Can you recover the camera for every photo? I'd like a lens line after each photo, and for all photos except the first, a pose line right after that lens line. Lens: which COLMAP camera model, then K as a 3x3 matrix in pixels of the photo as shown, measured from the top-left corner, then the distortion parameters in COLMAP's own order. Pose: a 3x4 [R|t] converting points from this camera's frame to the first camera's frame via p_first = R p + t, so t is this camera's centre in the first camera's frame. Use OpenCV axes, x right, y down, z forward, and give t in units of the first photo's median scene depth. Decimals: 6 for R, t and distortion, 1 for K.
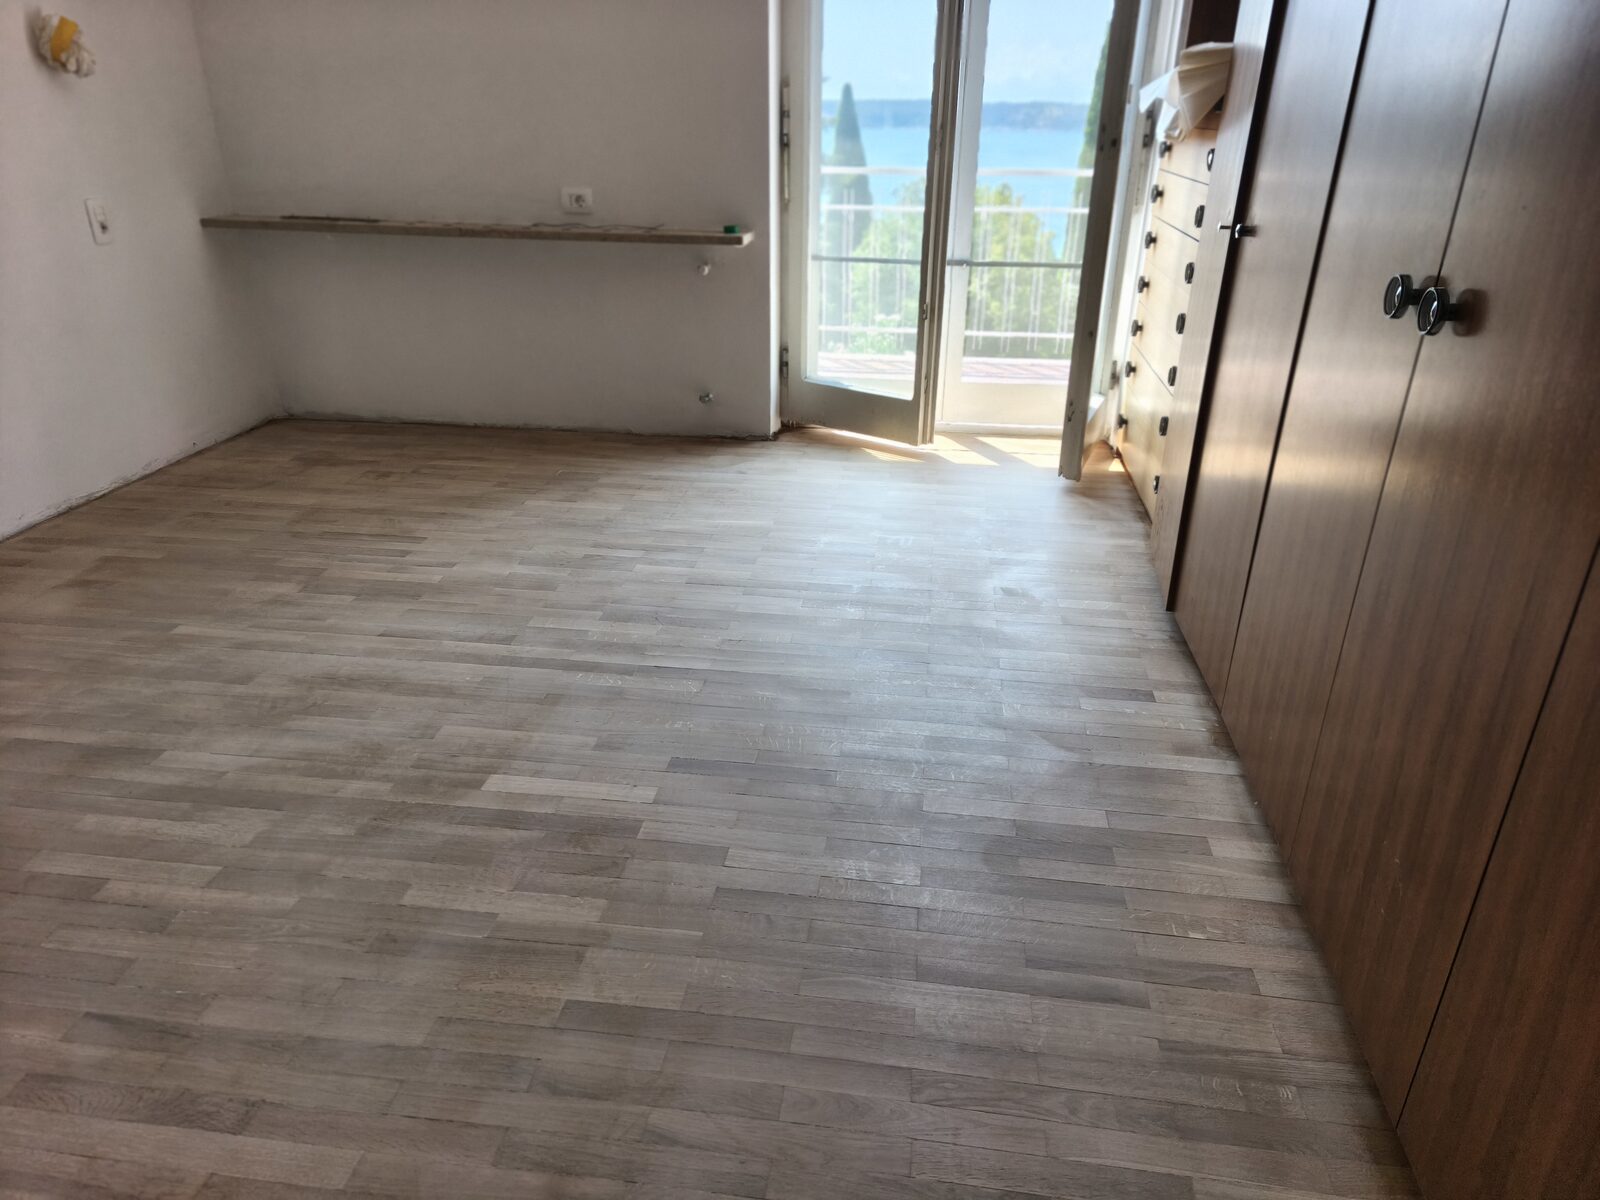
lens RADIAL K [[1052.4, 0, 793.1], [0, 1052.4, 593.0], [0, 0, 1]] dist [0.065871, -0.043580]
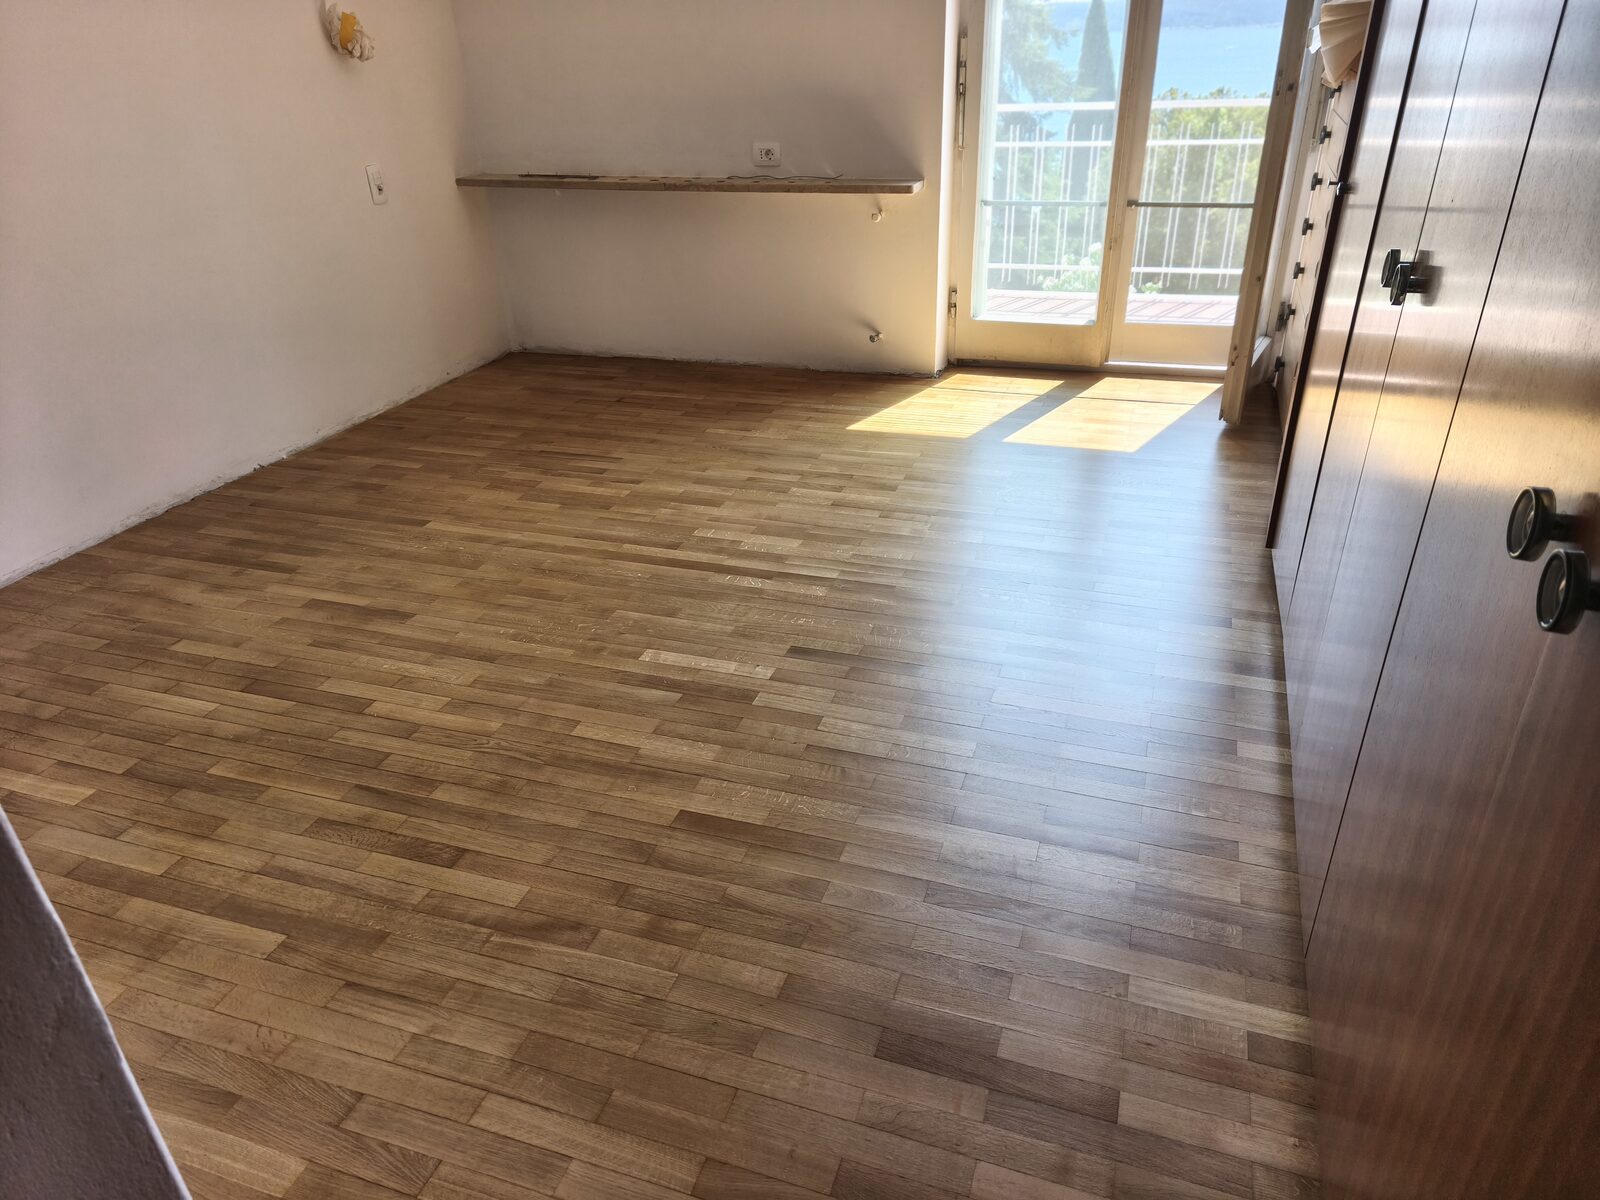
lens RADIAL K [[1052.4, 0, 802.2], [0, 1052.4, 595.7], [0, 0, 1]] dist [0.065871, -0.043580]
pose [[0.980038, 0.056161, -0.190712, 0.100377], [-0.043365, 0.996560, 0.070625, 0.009832], [0.194022, -0.060945, 0.979102, -0.143686]]
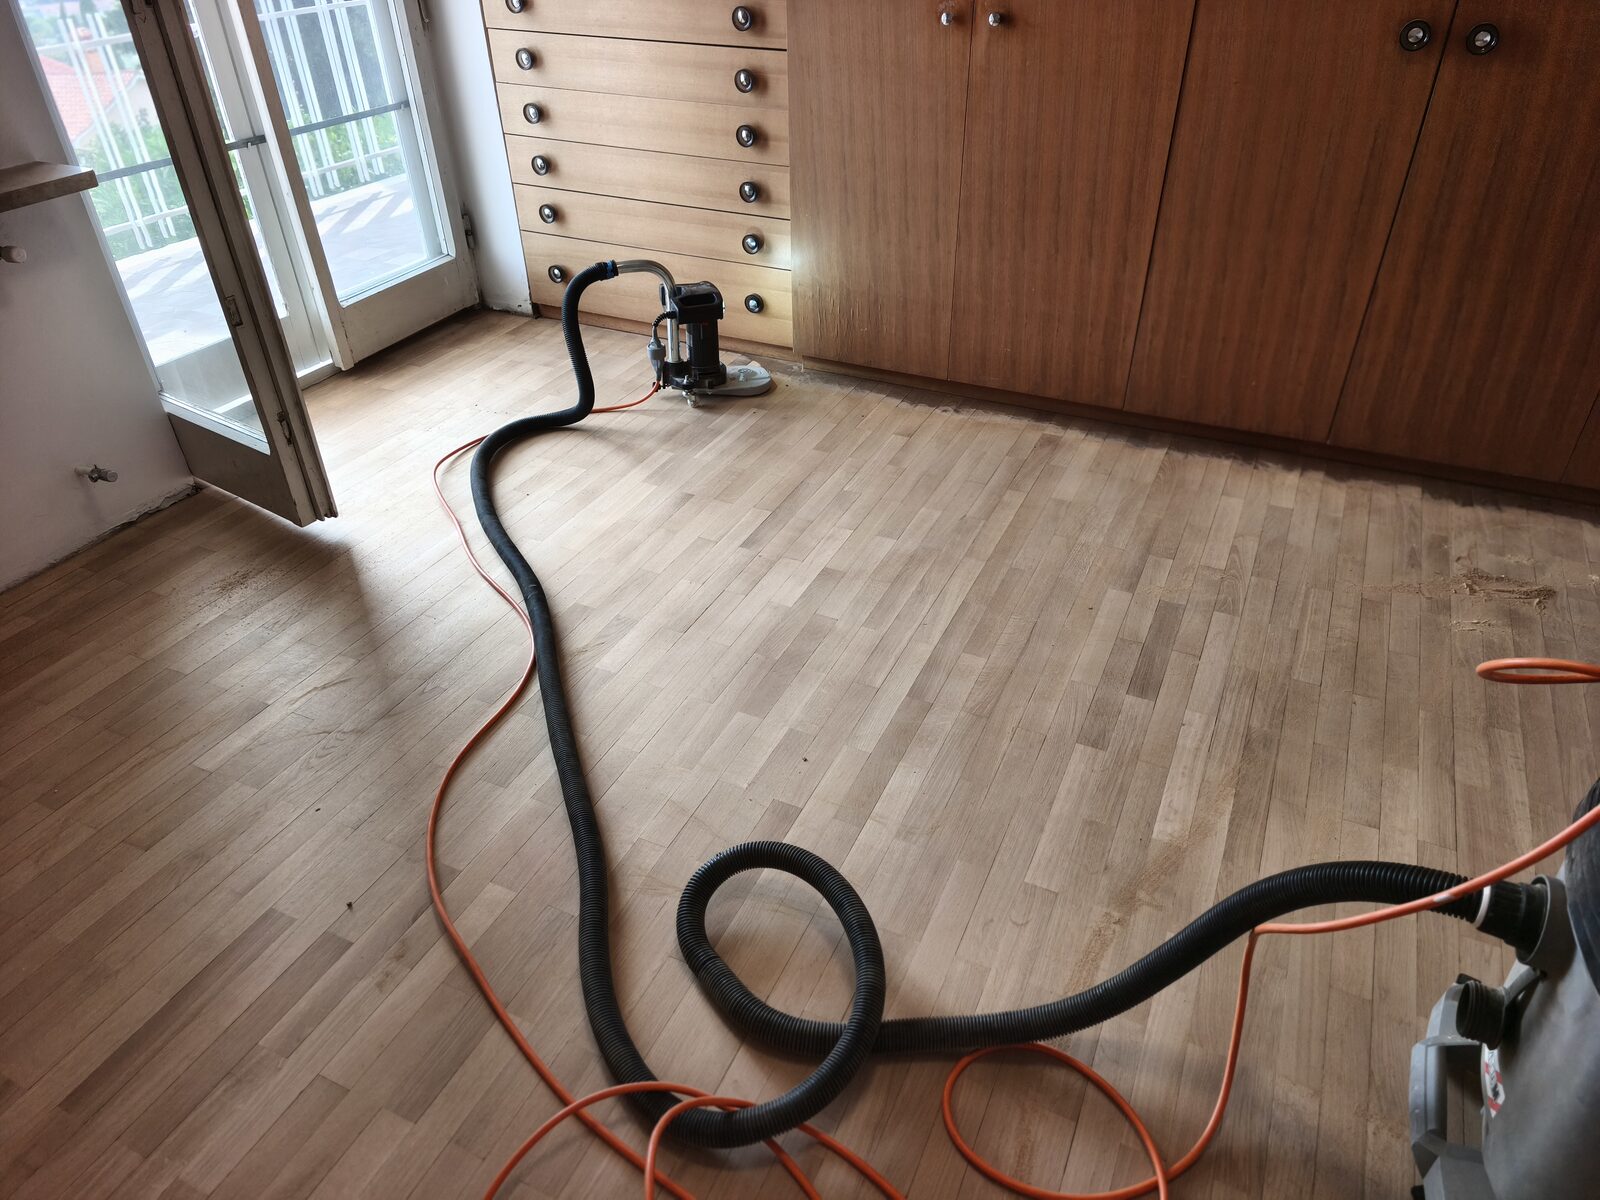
lens RADIAL K [[1052.4, 0, 803.0], [0, 1052.4, 604.6], [0, 0, 1]] dist [0.065871, -0.043580]
pose [[0.291792, -0.560188, 0.775272, -0.700783], [0.406877, 0.806250, 0.429433, -0.338669], [-0.865626, 0.190135, 0.463185, 0.645314]]
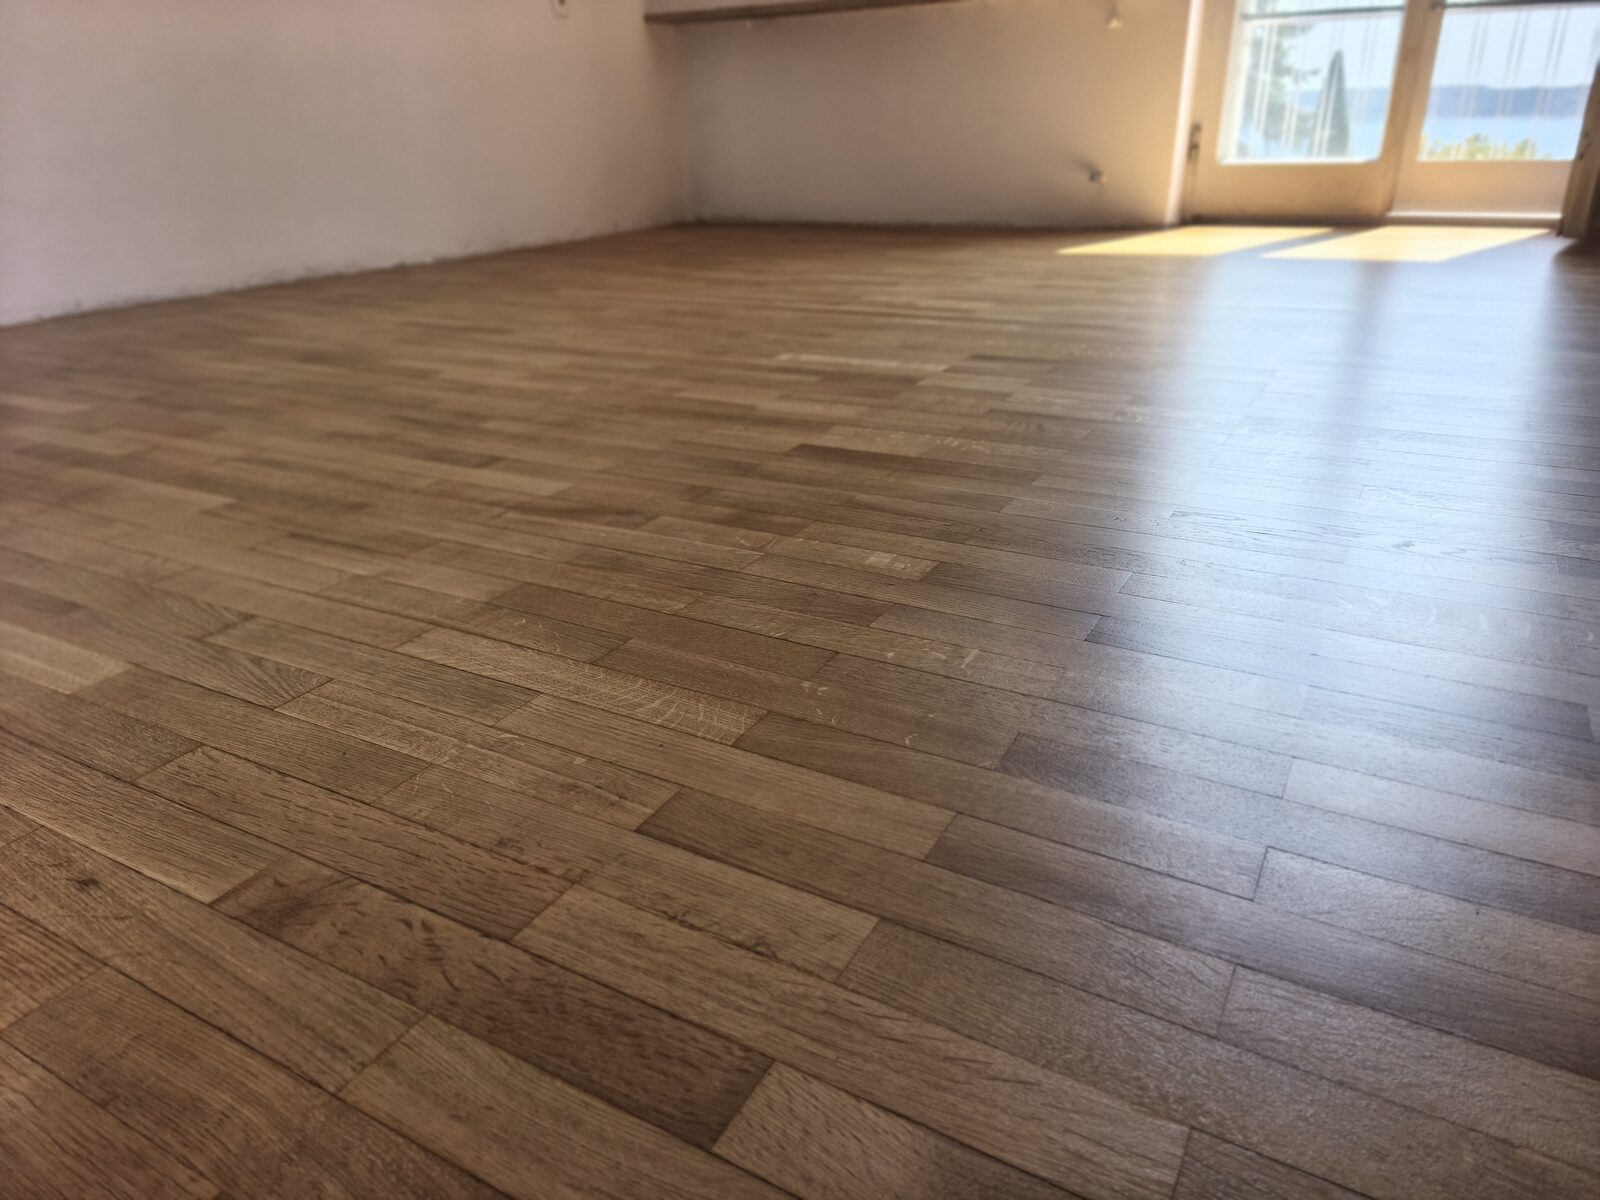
lens RADIAL K [[1052.4, 0, 807.6], [0, 1052.4, 594.1], [0, 0, 1]] dist [0.065871, -0.043580]
pose [[0.929980, 0.118265, -0.348067, 0.074787], [-0.118760, 0.992722, 0.019996, 0.288880], [0.347899, 0.022741, 0.937256, 0.081828]]
